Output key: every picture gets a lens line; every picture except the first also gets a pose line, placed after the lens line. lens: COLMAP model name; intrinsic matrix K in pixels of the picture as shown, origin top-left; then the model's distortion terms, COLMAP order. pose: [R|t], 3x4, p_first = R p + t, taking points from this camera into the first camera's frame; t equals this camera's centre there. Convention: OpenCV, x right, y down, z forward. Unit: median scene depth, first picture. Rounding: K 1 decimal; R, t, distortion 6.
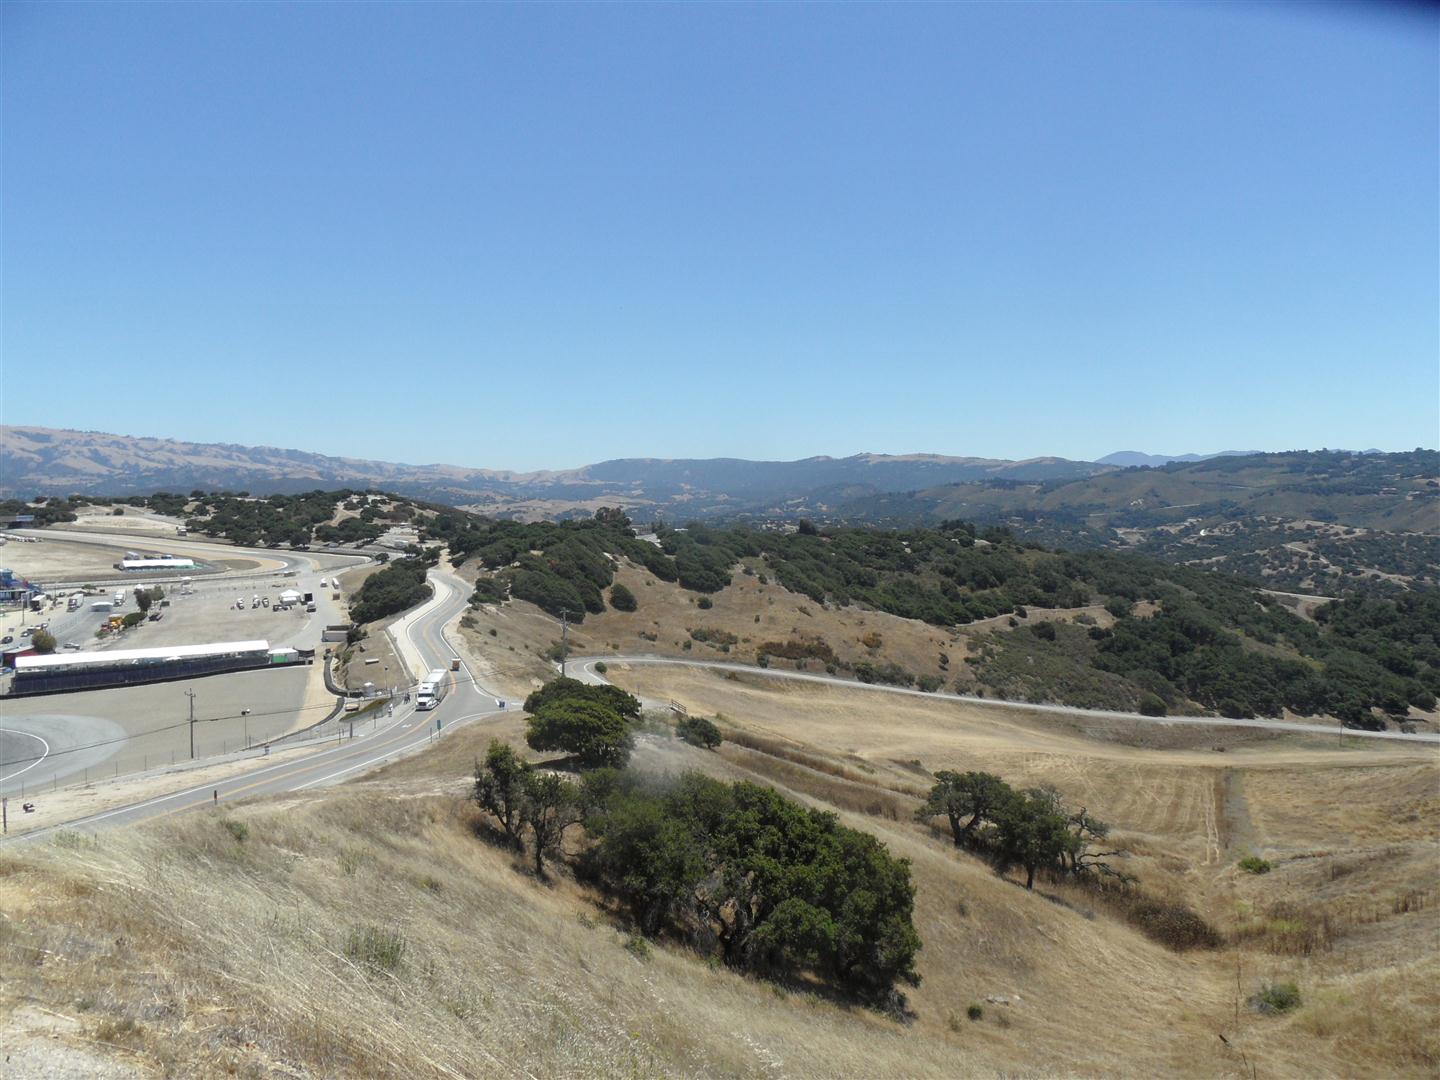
lens RADIAL K [[1040.8, 0, 721.3], [0, 1040.8, 535.9], [0, 0, 1]] dist [-0.048851, 0.040433]
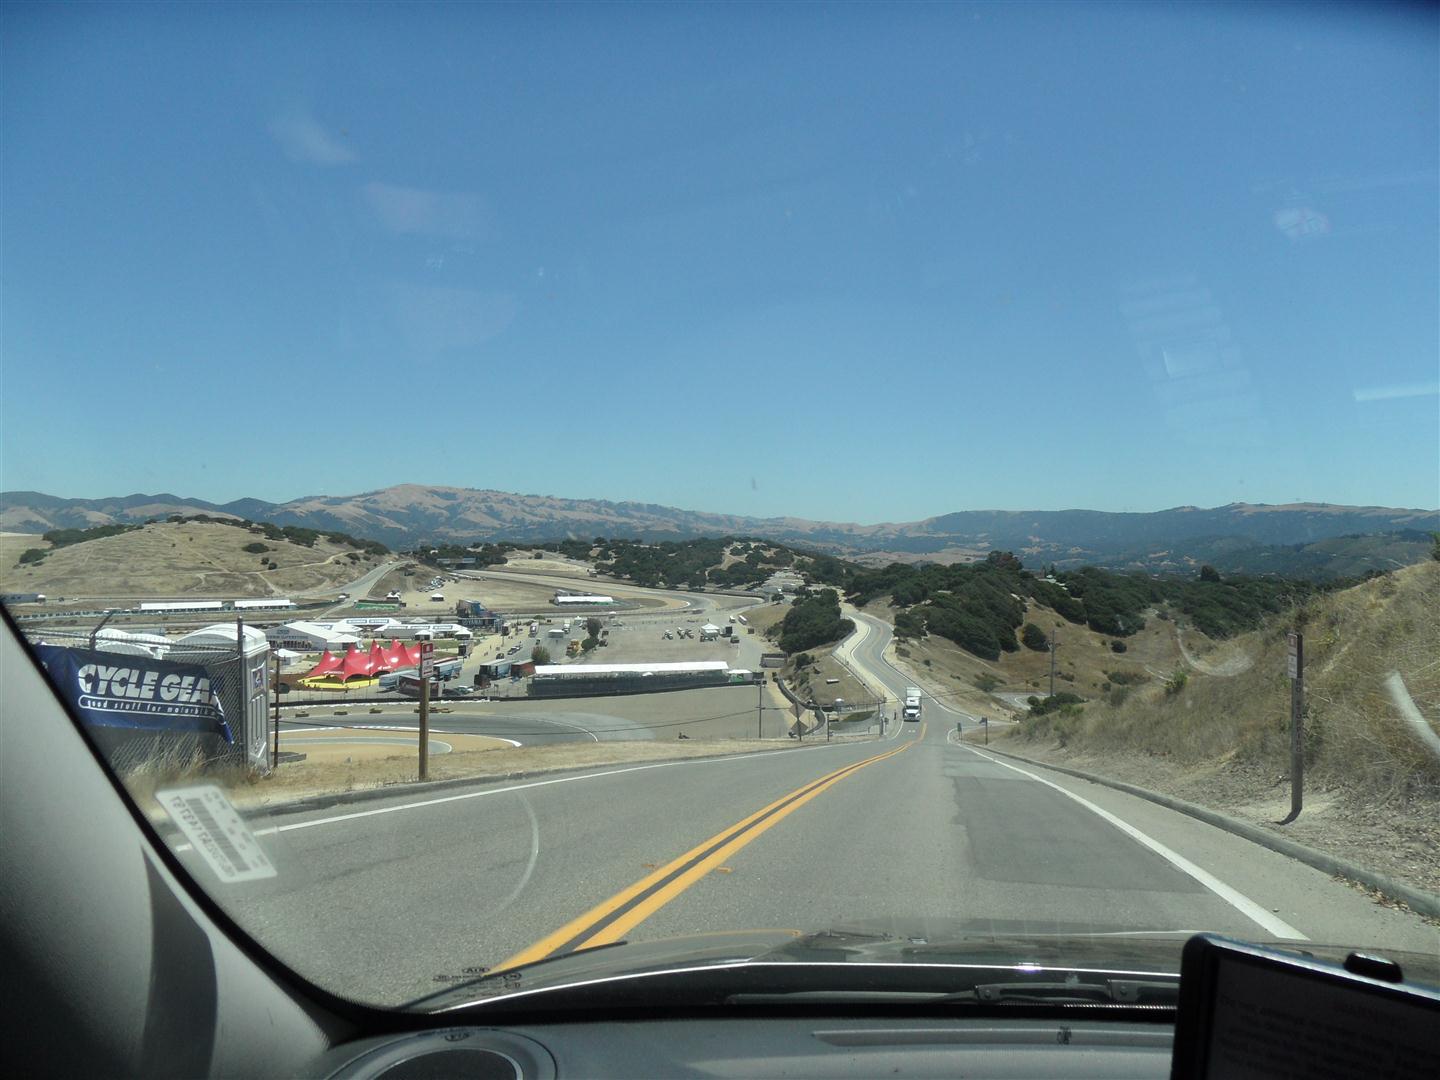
lens RADIAL K [[1040.8, 0, 720.8], [0, 1040.8, 549.5], [0, 0, 1]] dist [-0.024779, 0.004905]
pose [[0.947213, 0.003442, -0.320588, -0.056963], [-0.015449, 0.999271, -0.034917, 0.013107], [0.320234, 0.038026, 0.946575, -0.045329]]
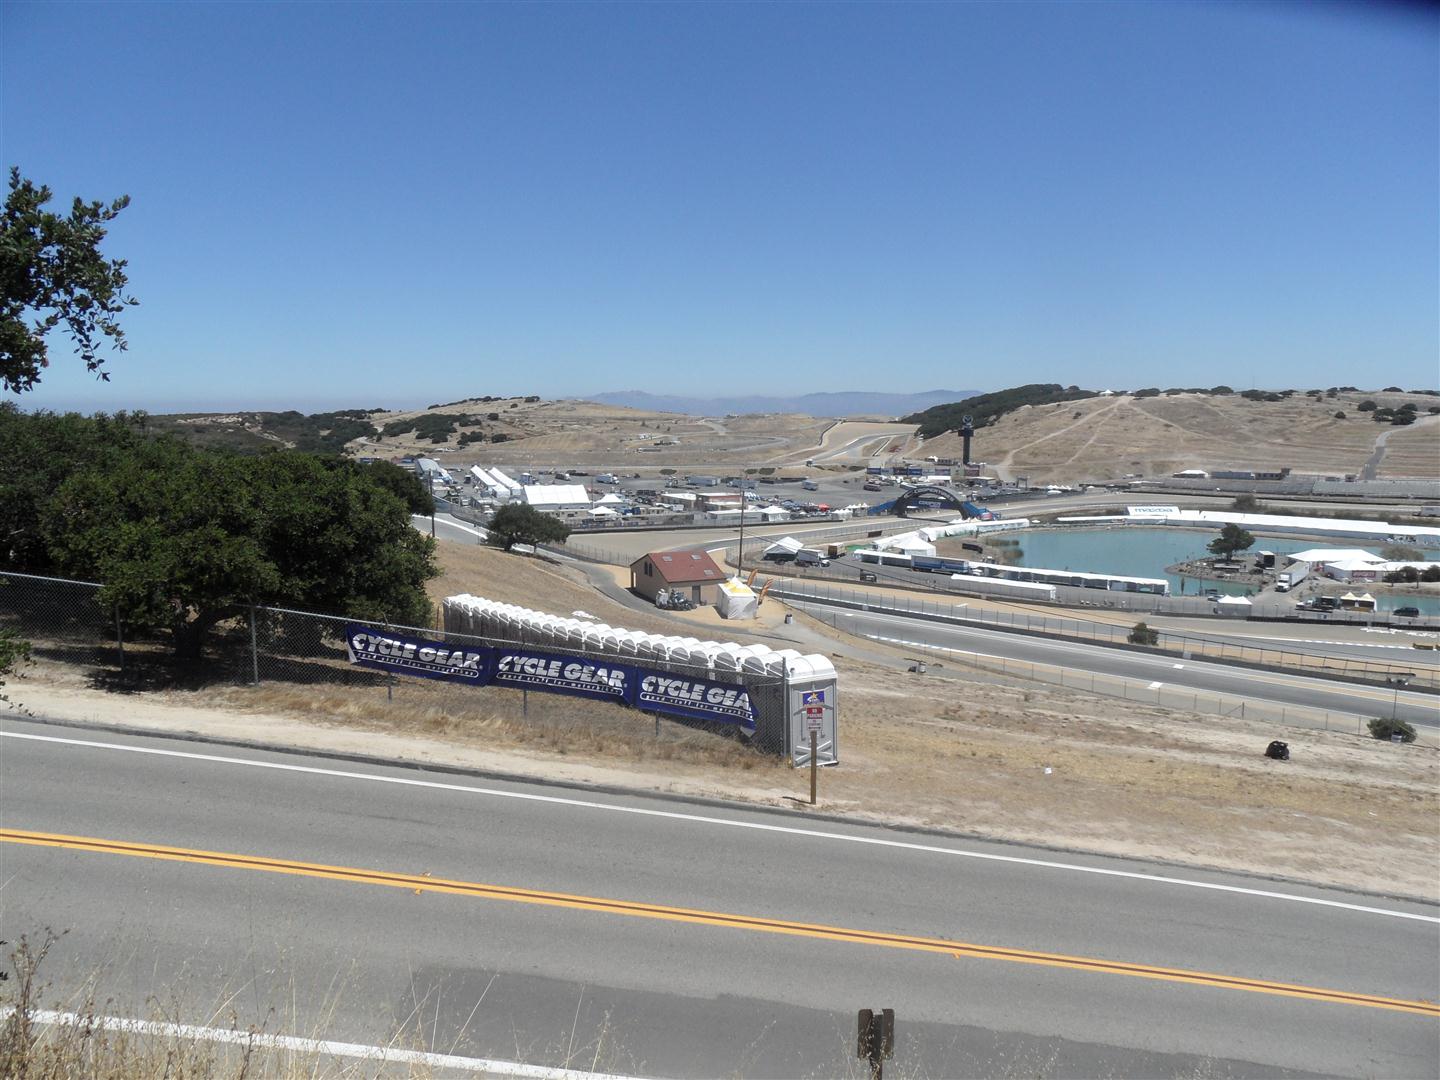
lens RADIAL K [[1047.5, 0, 723.8], [0, 1047.5, 535.2], [0, 0, 1]] dist [-0.032774, 0.027942]
pose [[-0.080558, 0.109513, -0.990716, -0.028490], [-0.031729, 0.993160, 0.112363, 0.001300], [0.996245, 0.040486, -0.076533, -0.013741]]
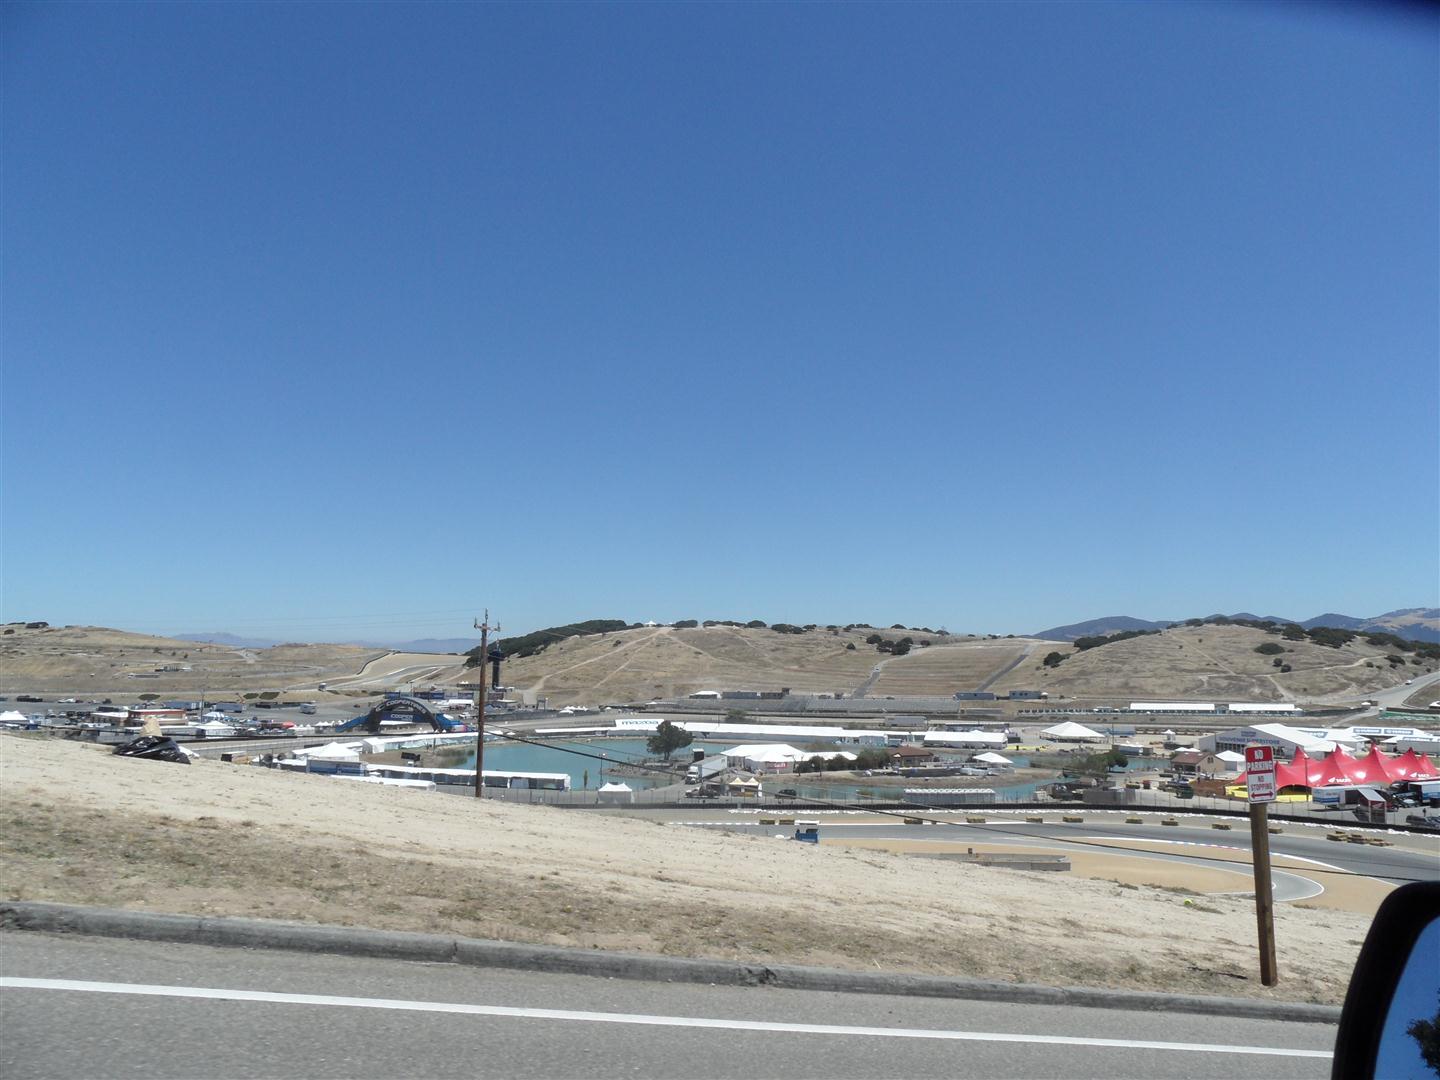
lens RADIAL K [[1043.2, 0, 720.2], [0, 1043.2, 539.7], [0, 0, 1]] dist [-0.041686, 0.034065]
pose [[0.276137, -0.116982, -0.953973, -0.080192], [-0.037510, 0.990497, -0.132318, 0.035278], [0.960386, 0.072322, 0.269125, 0.124550]]
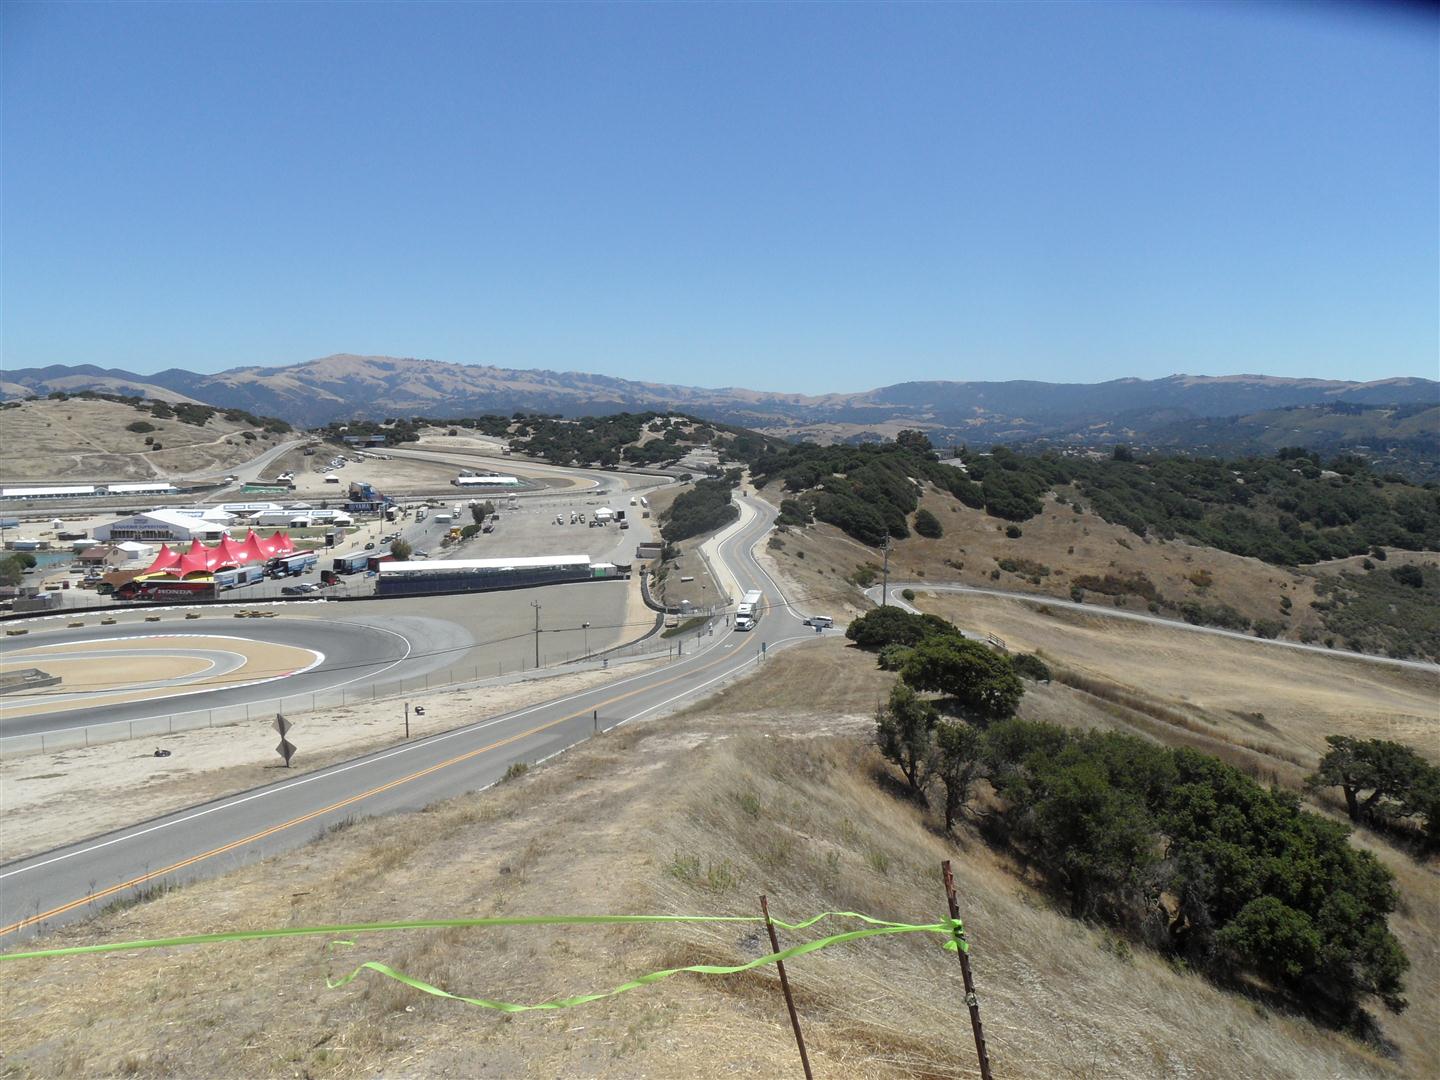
lens RADIAL K [[1042.0, 0, 719.5], [0, 1042.0, 540.4], [0, 0, 1]] dist [-0.041926, 0.035845]
pose [[0.961886, 0.033570, -0.271382, -0.016236], [-0.012545, 0.996808, 0.078841, 0.000701], [0.273163, -0.072431, 0.959237, 0.012948]]
